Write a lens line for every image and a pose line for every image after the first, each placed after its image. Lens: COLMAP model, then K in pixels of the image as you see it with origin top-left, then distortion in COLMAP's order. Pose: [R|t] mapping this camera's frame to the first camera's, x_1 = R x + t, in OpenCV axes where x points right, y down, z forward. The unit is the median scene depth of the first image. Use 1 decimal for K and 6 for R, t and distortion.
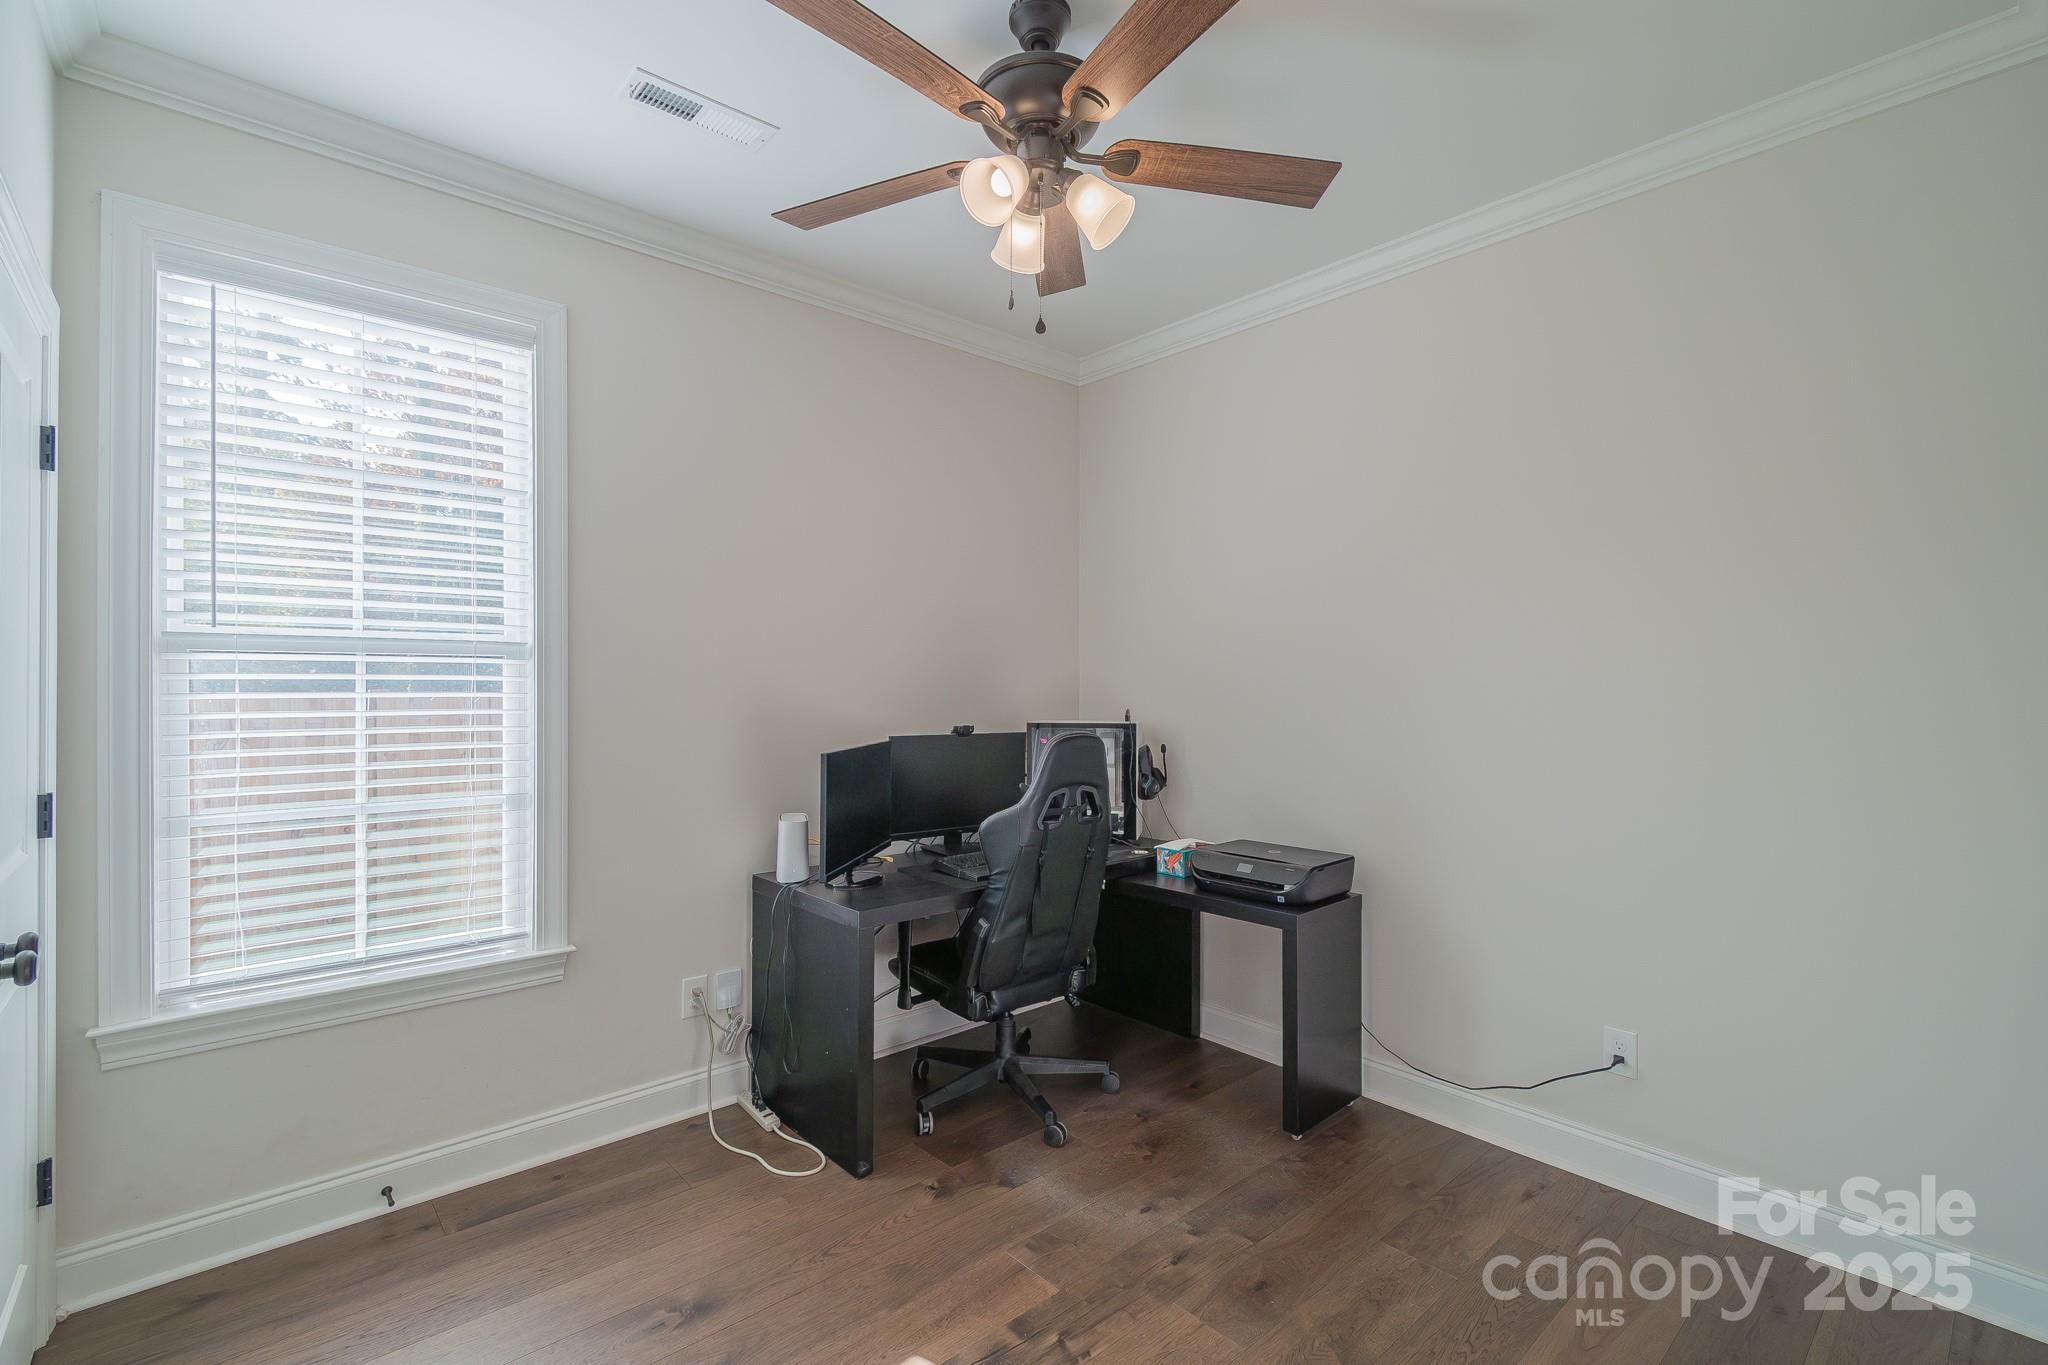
lens RADIAL K [[927.3, 0, 1027.4], [0, 927.3, 687.1], [0, 0, 1]] dist [0.003700, -0.002752]
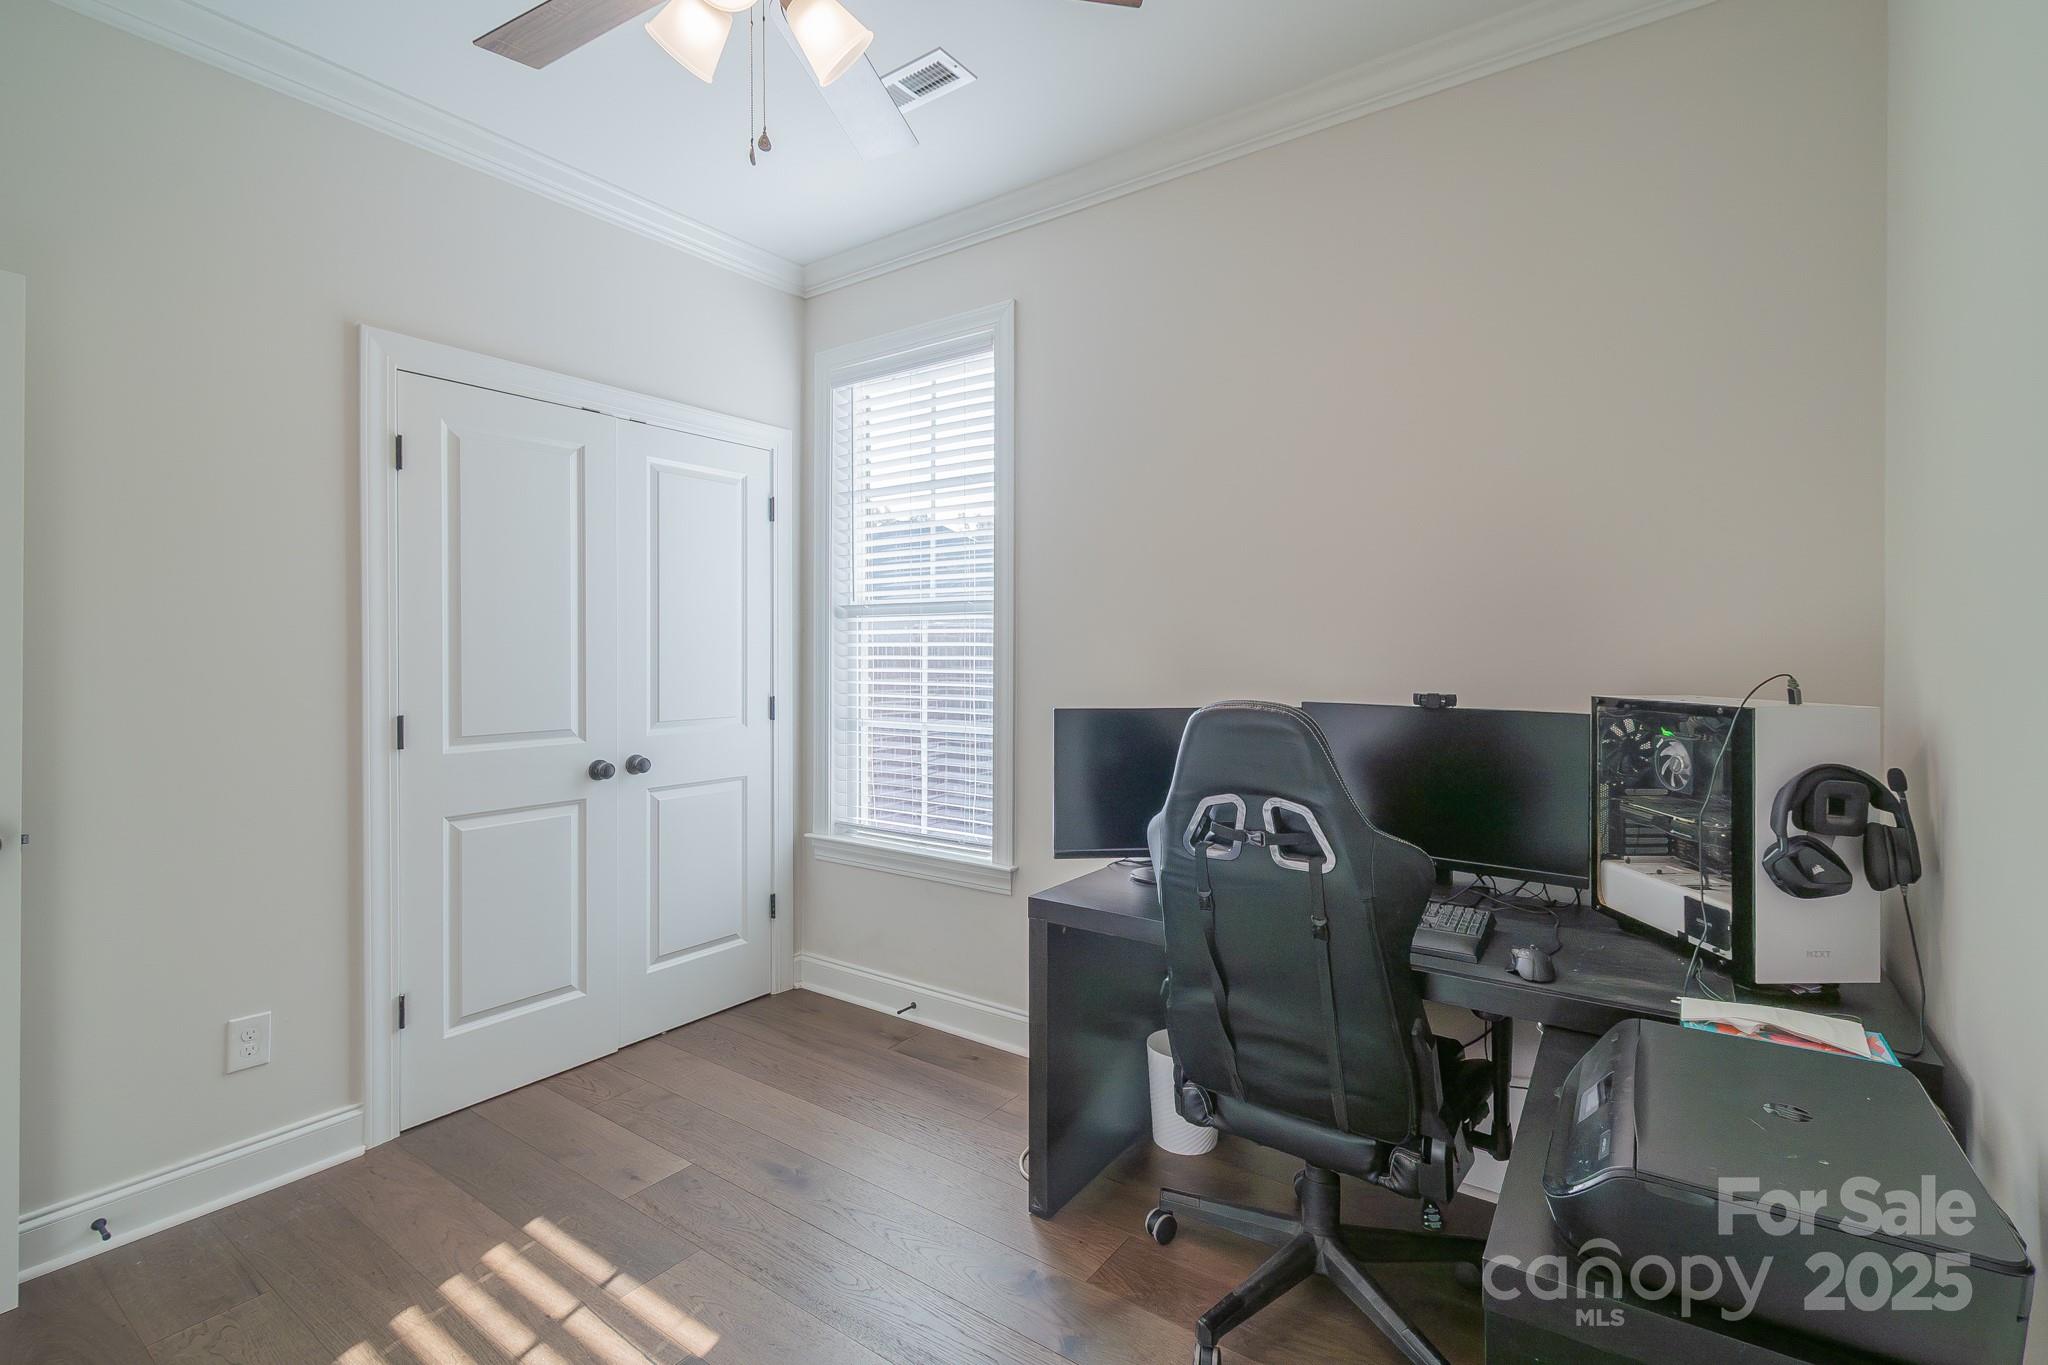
lens RADIAL K [[927.3, 0, 1024.6], [0, 927.3, 661.2], [0, 0, 1]] dist [0.003700, -0.002752]
pose [[0.214714, 0.008115, -0.976643, 0.663791], [-0.002887, 0.999966, 0.007674, 0.023025], [0.976673, 0.001171, 0.214731, 0.848670]]
